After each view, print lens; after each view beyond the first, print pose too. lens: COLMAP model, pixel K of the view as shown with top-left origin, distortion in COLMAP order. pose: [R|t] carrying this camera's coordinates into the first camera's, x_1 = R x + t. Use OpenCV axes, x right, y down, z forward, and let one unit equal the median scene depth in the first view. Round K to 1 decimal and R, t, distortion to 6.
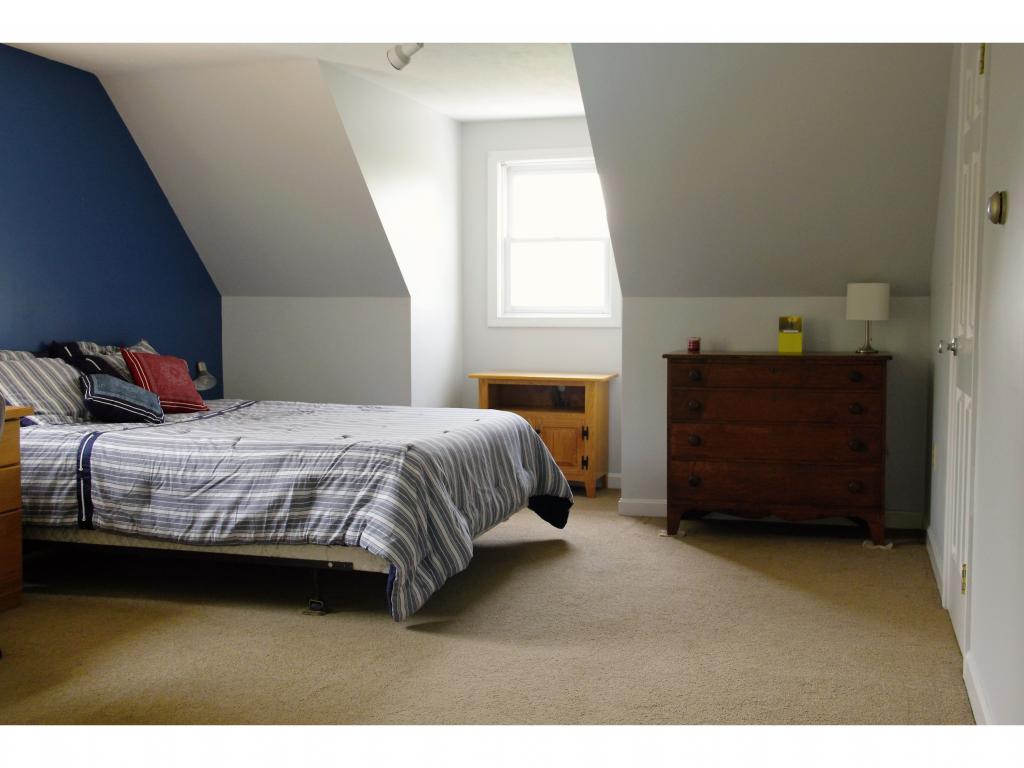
lens RADIAL K [[1118.0, 0, 512.0], [0, 1118.0, 384.0], [0, 0, 1]] dist [-0.007265, -0.007127]
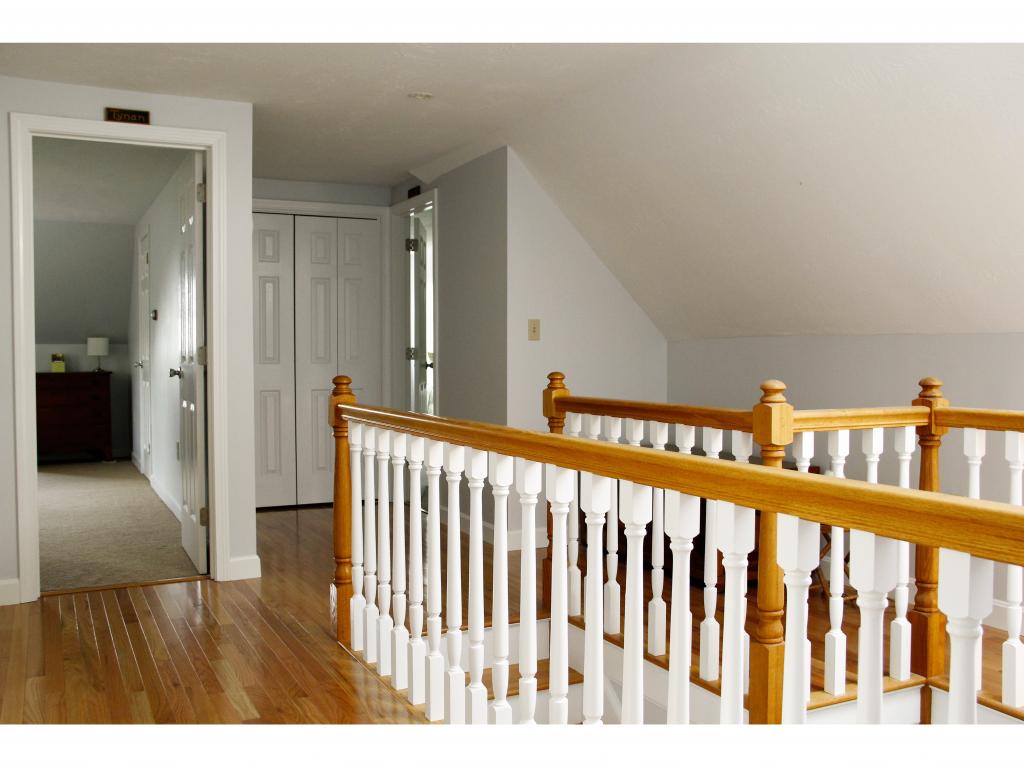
lens RADIAL K [[949.5, 0, 512.0], [0, 949.5, 383.5], [0, 0, 1]] dist [-0.003243, -0.002565]
pose [[0.729132, -0.025379, 0.683902, -0.335586], [0.049968, 0.998619, -0.016216, 0.063321], [-0.682546, 0.045997, 0.729393, -0.825313]]
